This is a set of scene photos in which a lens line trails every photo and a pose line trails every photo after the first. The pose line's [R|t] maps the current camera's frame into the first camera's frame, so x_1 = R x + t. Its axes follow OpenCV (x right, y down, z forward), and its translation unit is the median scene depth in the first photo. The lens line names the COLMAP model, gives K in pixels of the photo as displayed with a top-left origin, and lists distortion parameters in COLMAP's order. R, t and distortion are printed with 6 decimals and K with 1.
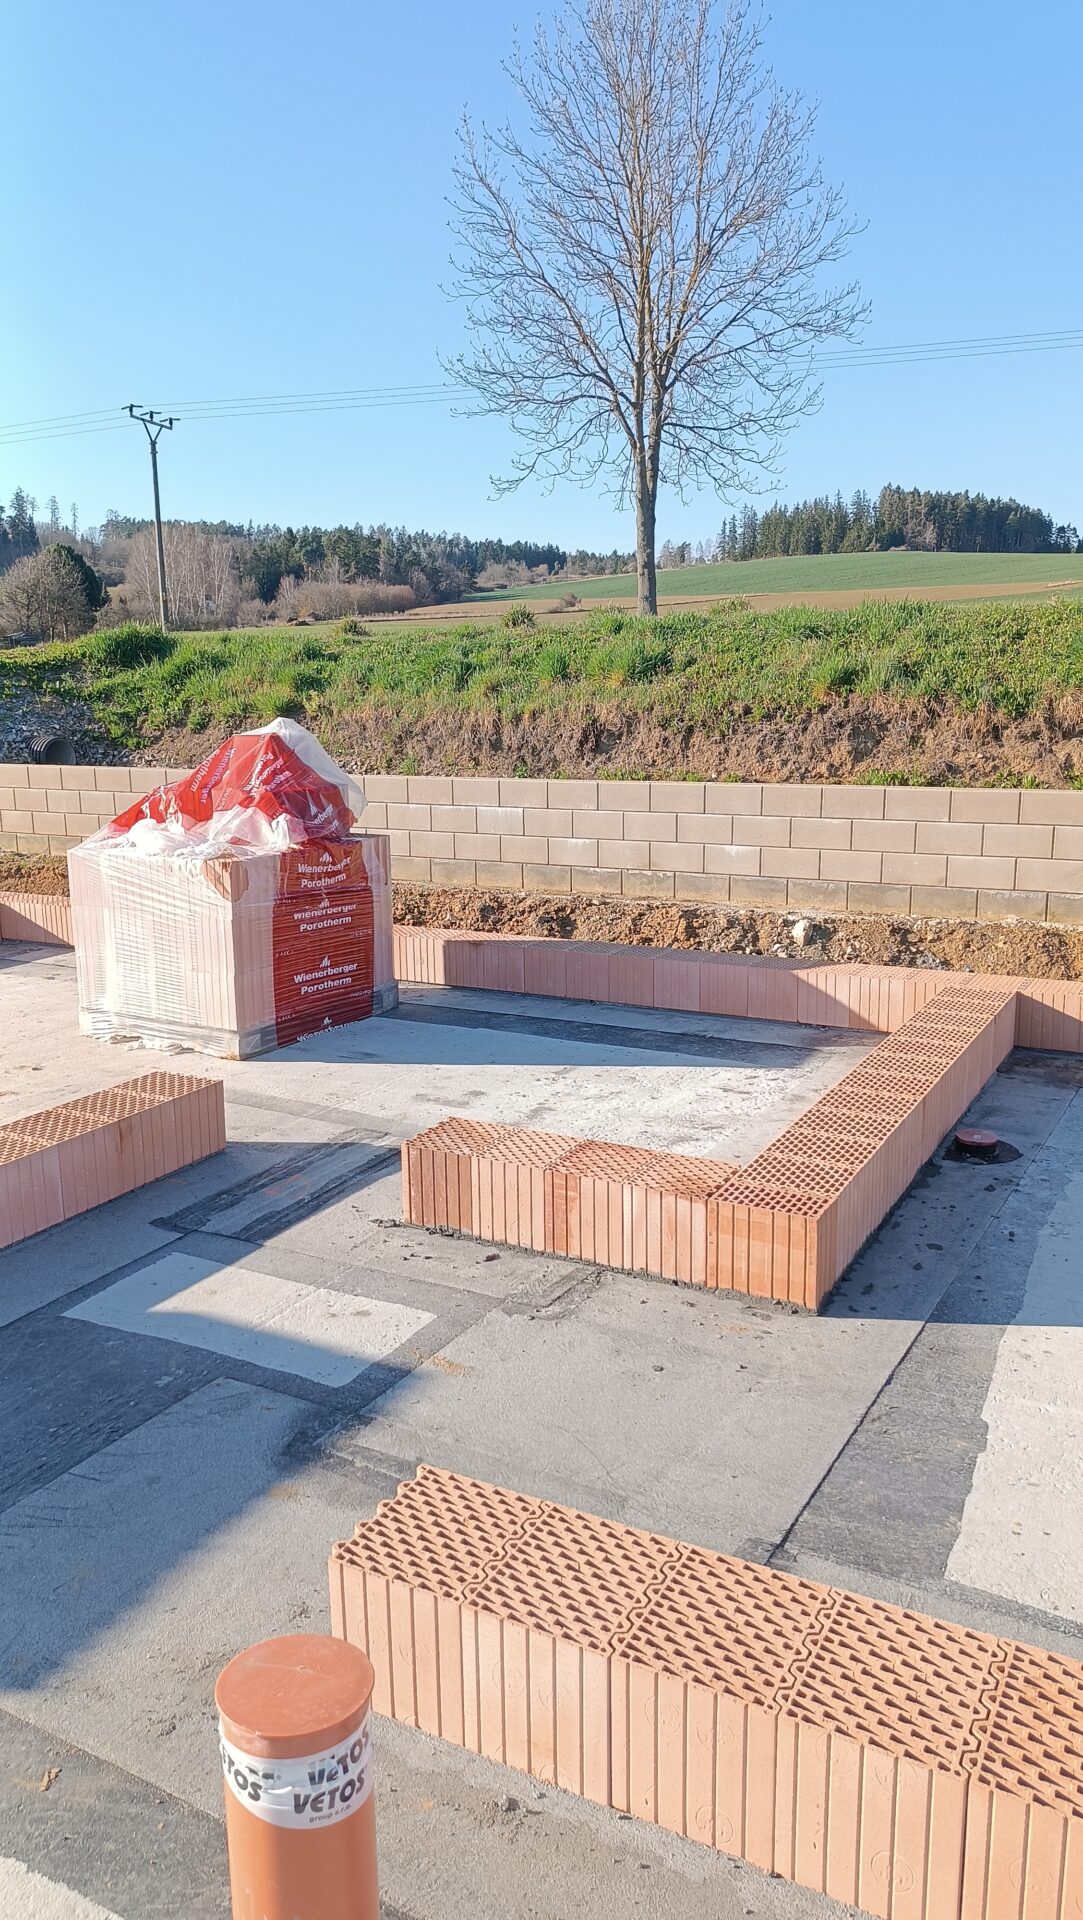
lens RADIAL K [[1387.0, 0, 541.5], [0, 1387.0, 960.0], [0, 0, 1]] dist [0.012294, 0.001383]
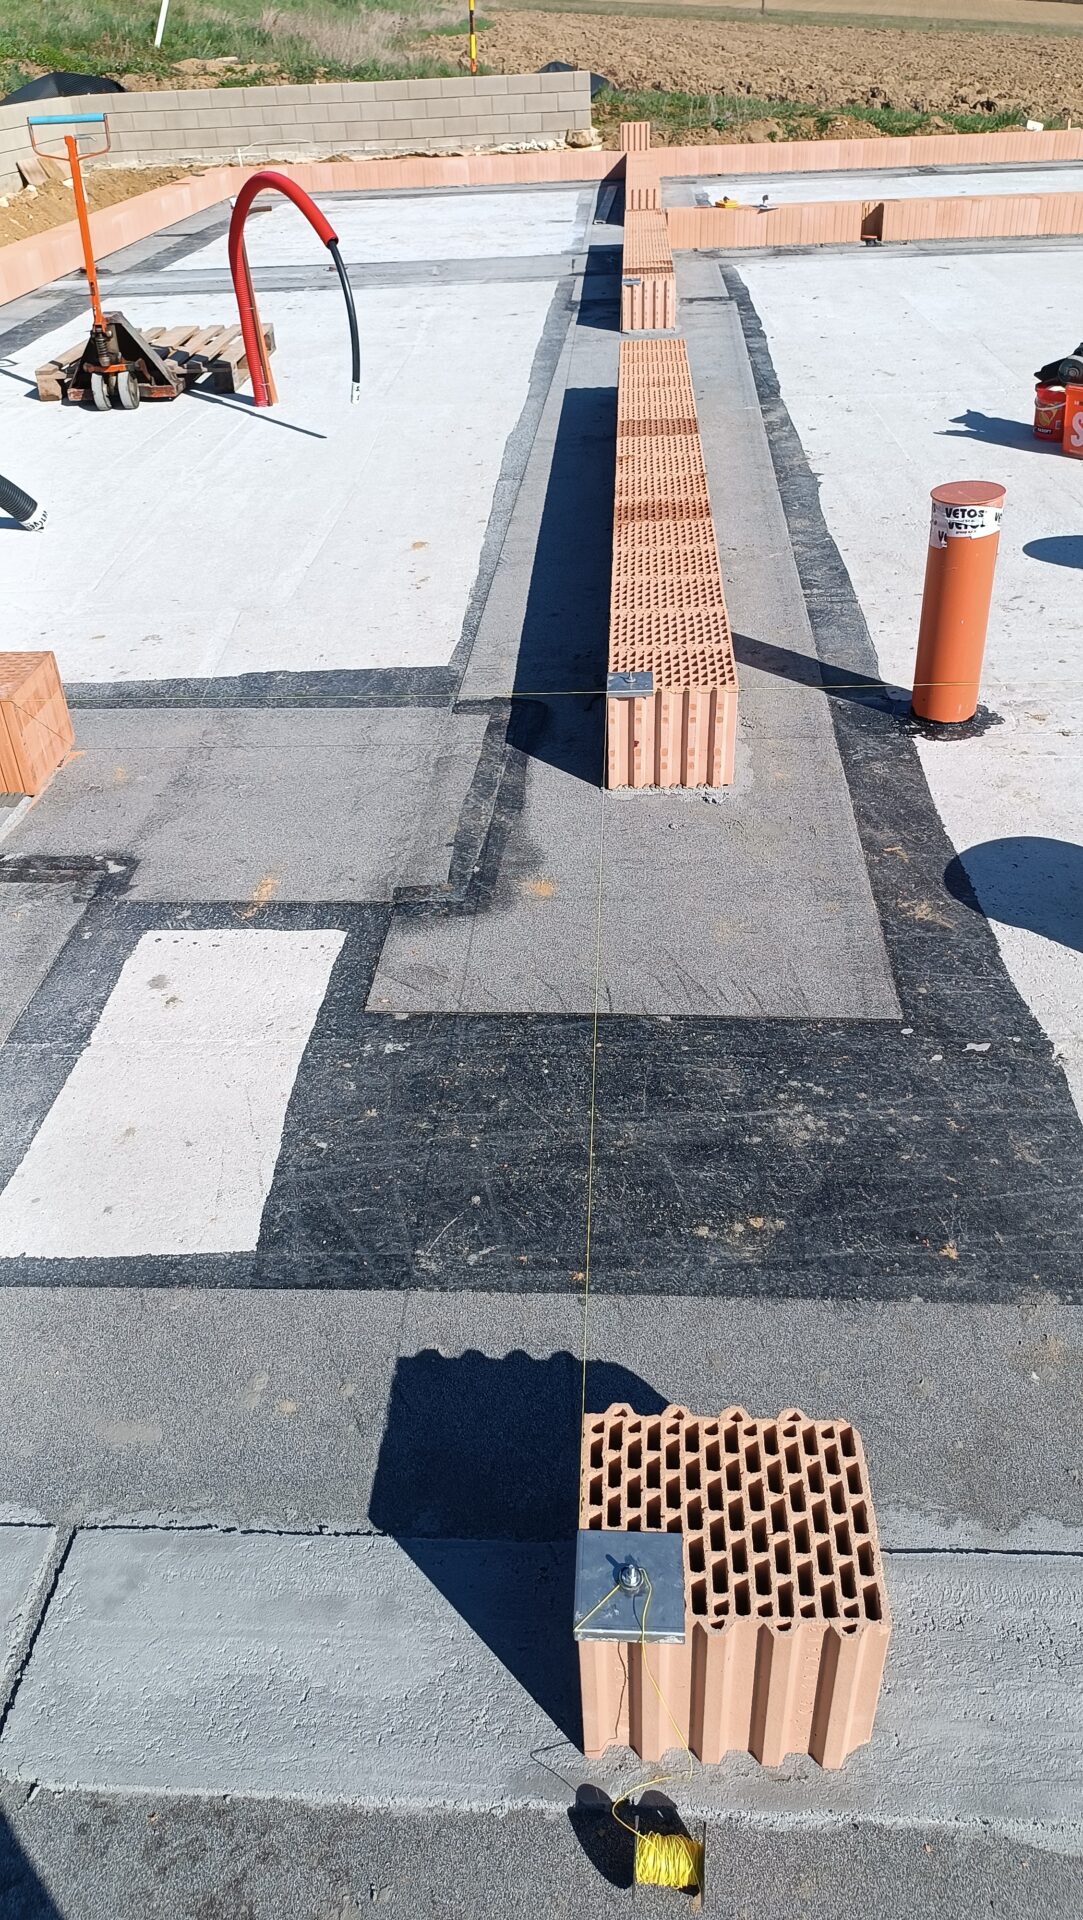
lens RADIAL K [[1387.0, 0, 541.5], [0, 1387.0, 960.0], [0, 0, 1]] dist [0.012294, 0.001383]
pose [[-0.418300, -0.496547, 0.760570, -0.876657], [0.220725, 0.756678, 0.615401, -0.196216], [-0.881082, 0.425299, -0.206918, 1.072374]]
